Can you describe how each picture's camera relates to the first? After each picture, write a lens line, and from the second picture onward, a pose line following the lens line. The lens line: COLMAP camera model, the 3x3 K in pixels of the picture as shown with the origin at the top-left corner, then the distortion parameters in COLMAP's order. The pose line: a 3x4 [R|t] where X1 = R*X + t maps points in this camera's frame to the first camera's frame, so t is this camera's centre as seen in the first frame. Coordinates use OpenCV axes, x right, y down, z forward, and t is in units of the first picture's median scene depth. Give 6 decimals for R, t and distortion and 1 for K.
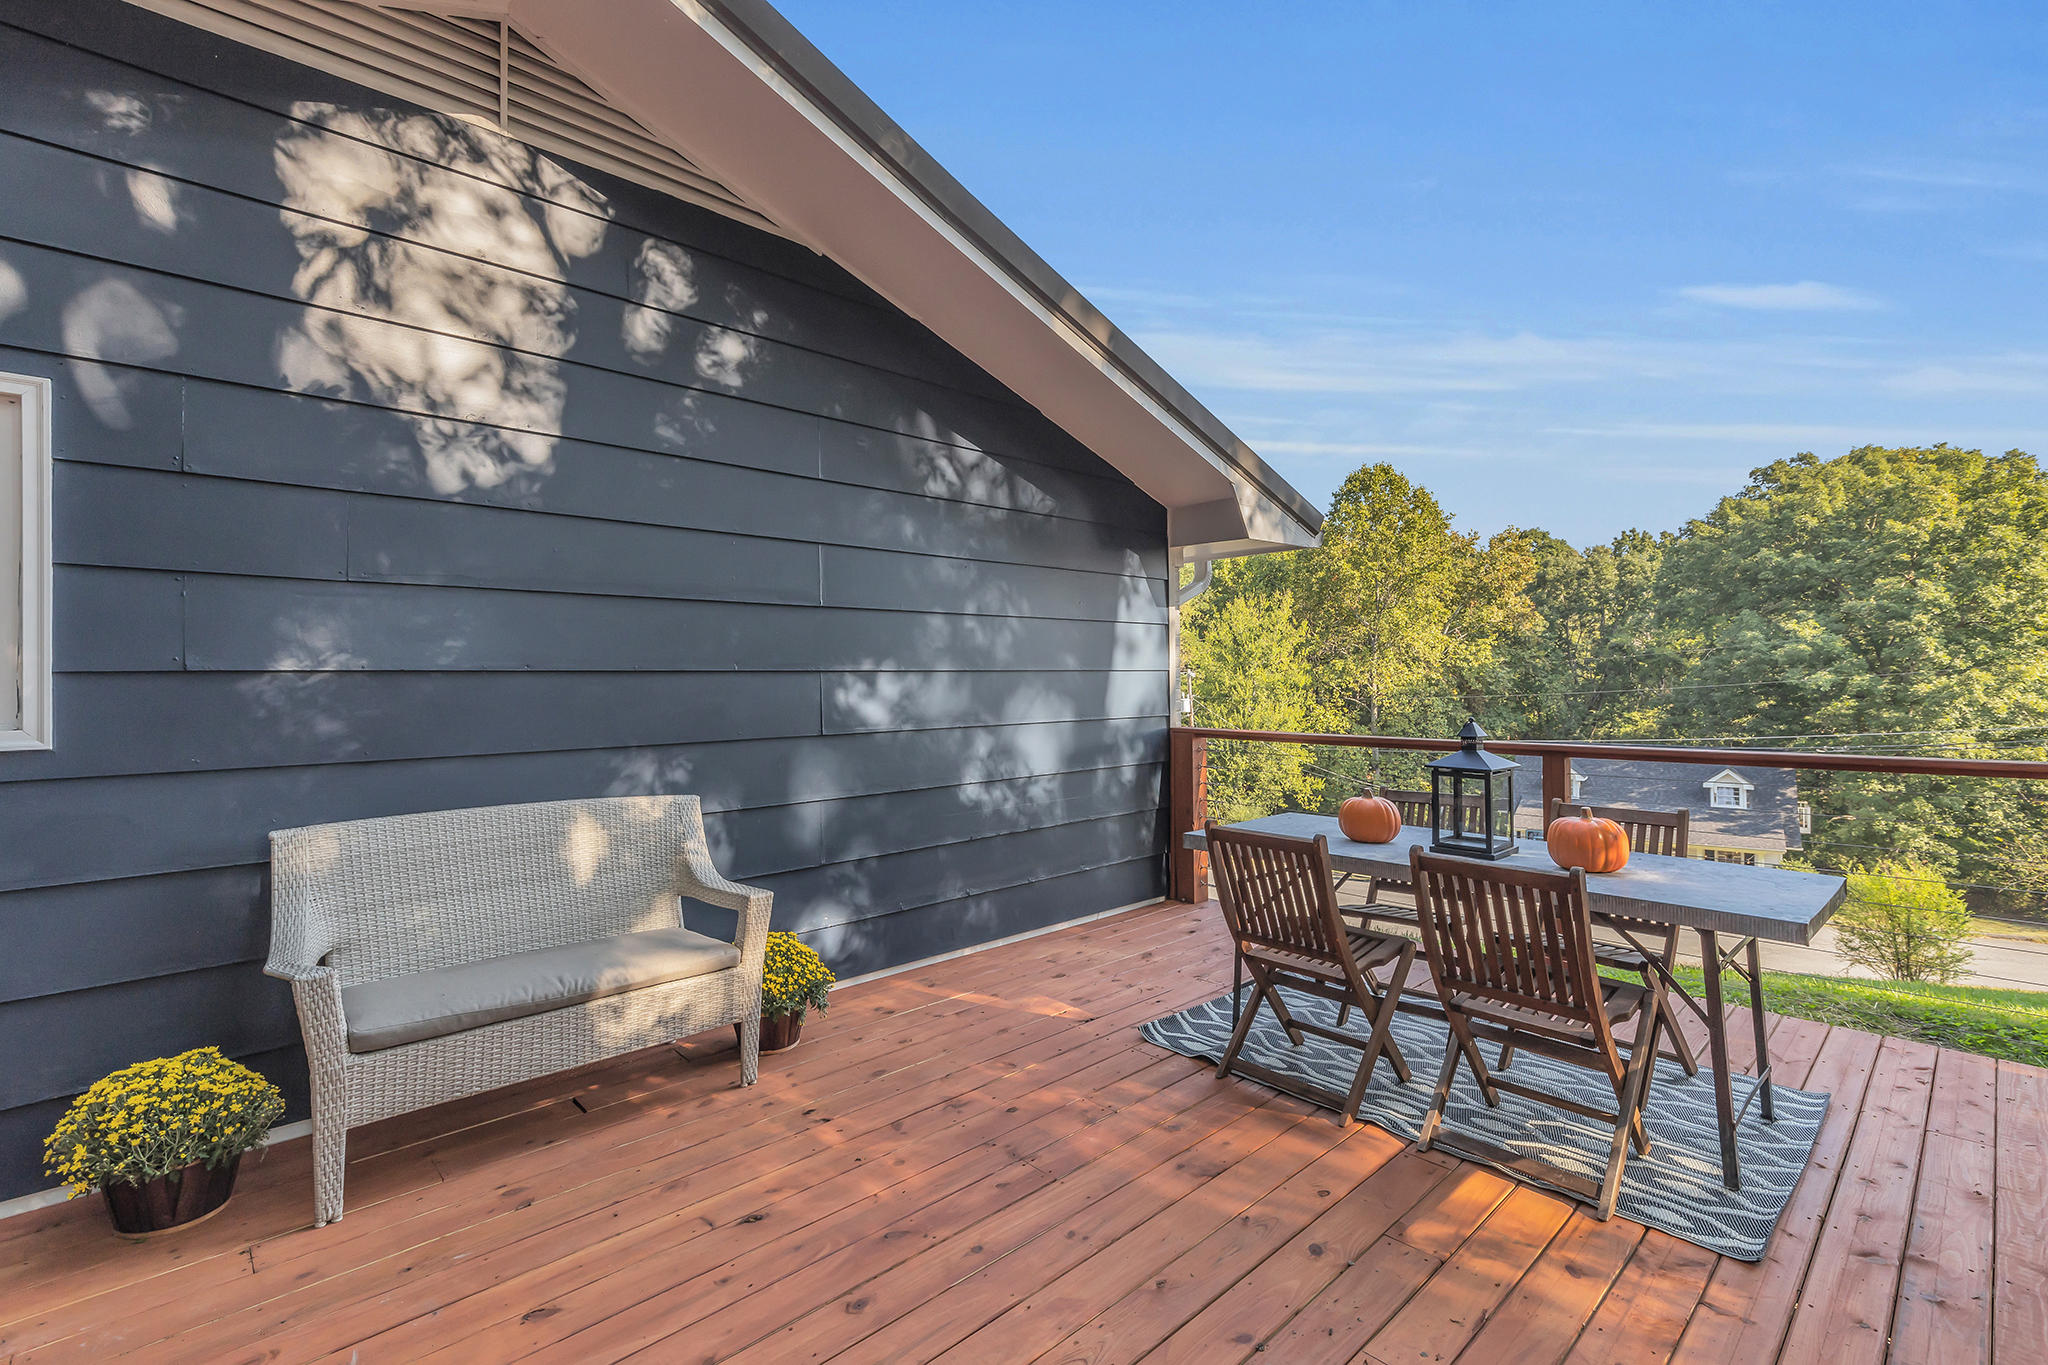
lens RADIAL K [[938.6, 0, 1024.3], [0, 938.6, 675.8], [0, 0, 1]] dist [0.005952, 0.000085]
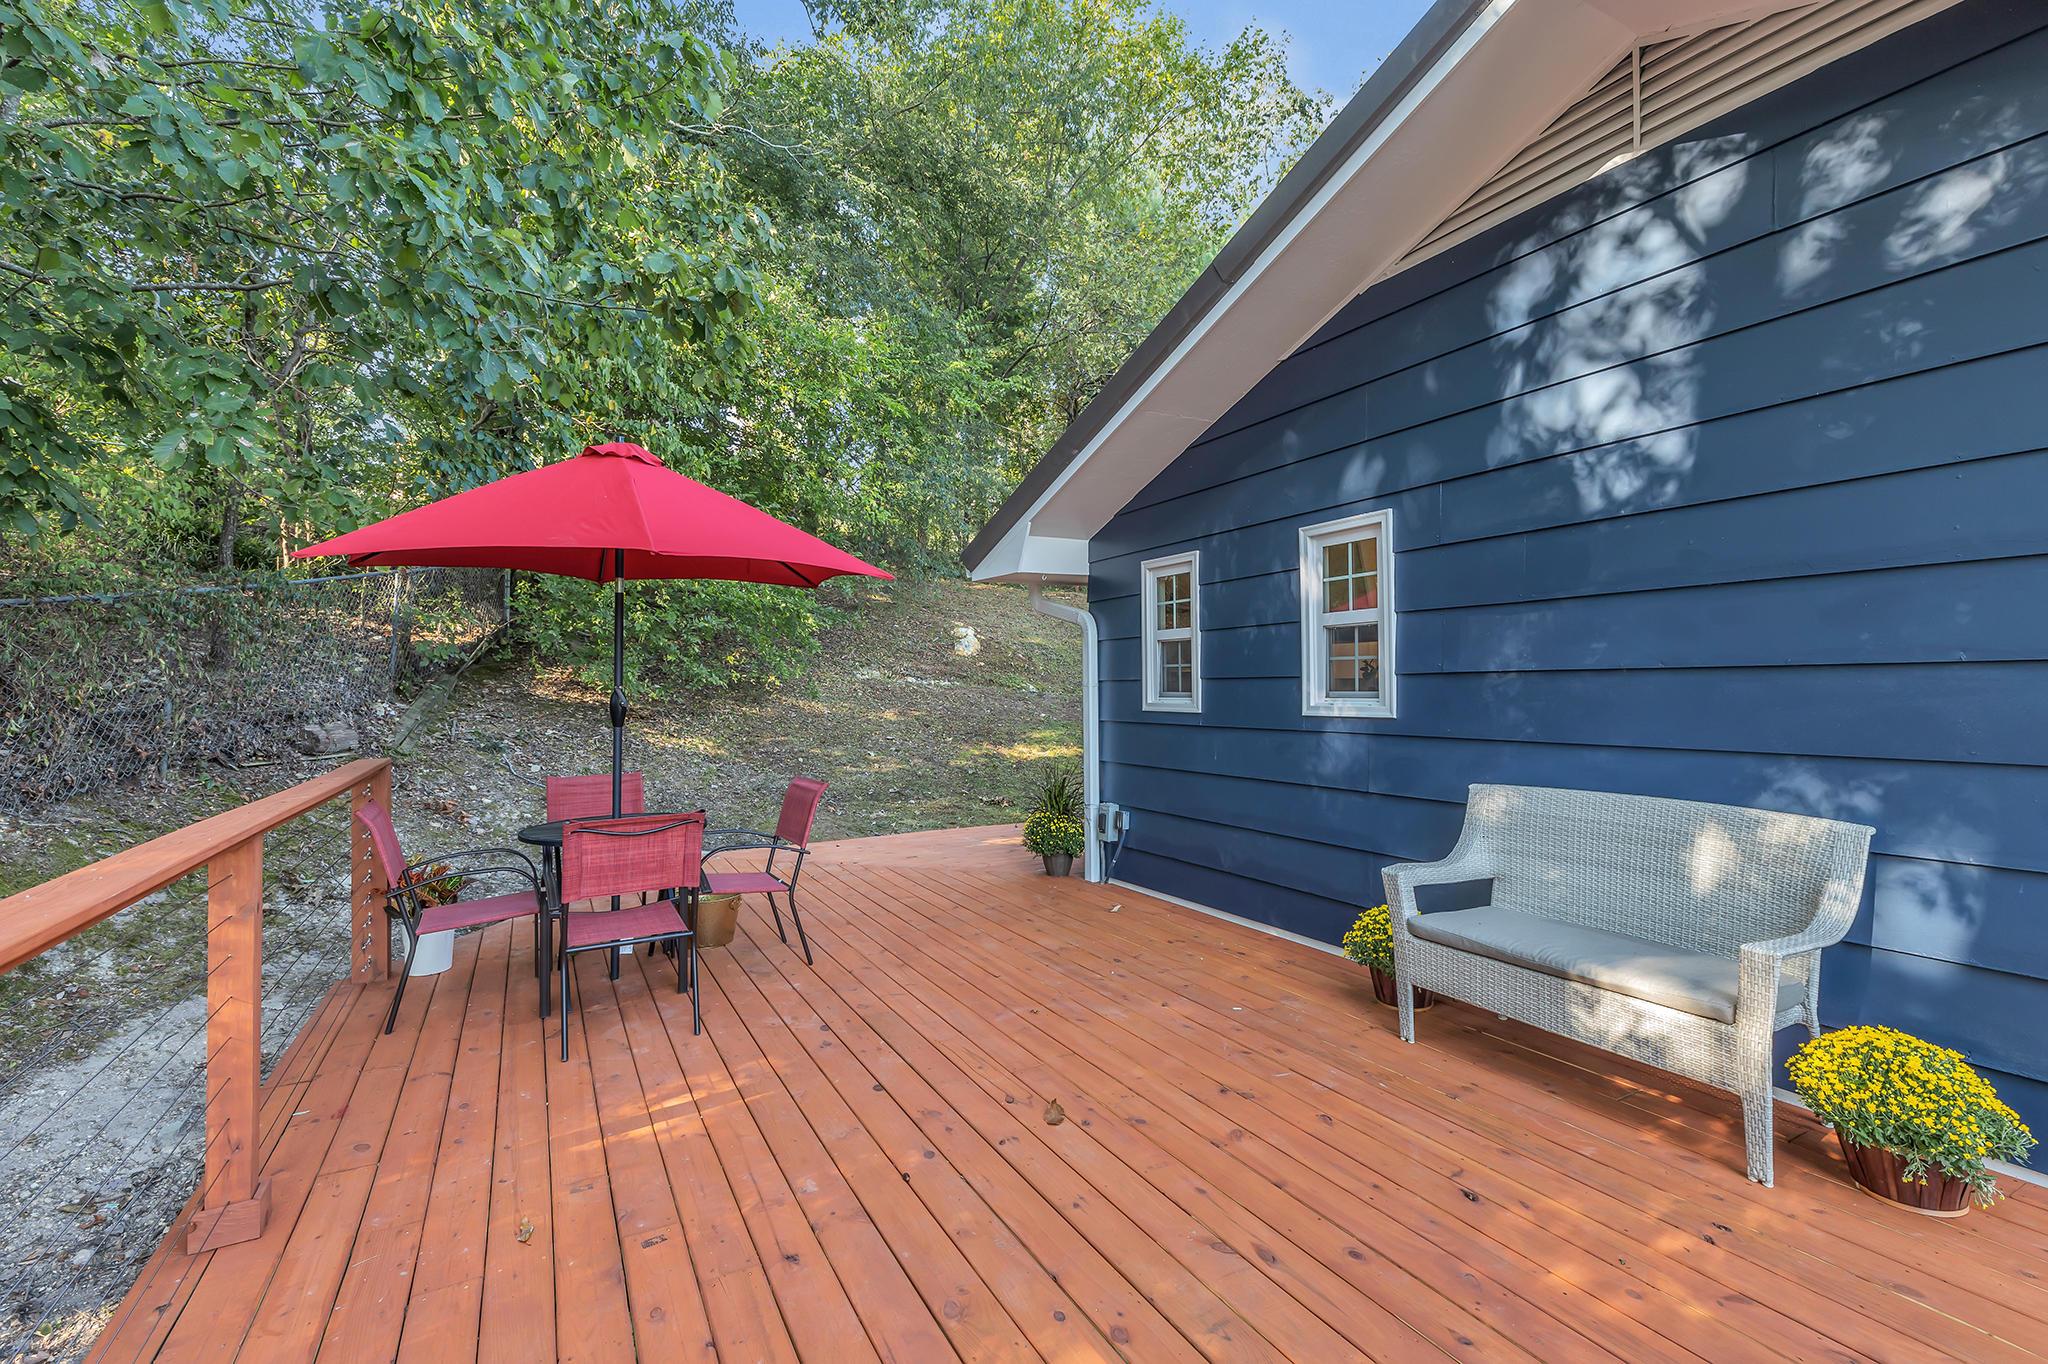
lens RADIAL K [[938.6, 0, 1024.6], [0, 938.6, 684.8], [0, 0, 1]] dist [0.005952, 0.000085]
pose [[-0.281236, 0.005634, -0.959622, 0.666488], [0.013033, 0.999913, 0.002051, 0.000665], [0.959550, -0.011930, -0.281285, 0.646390]]
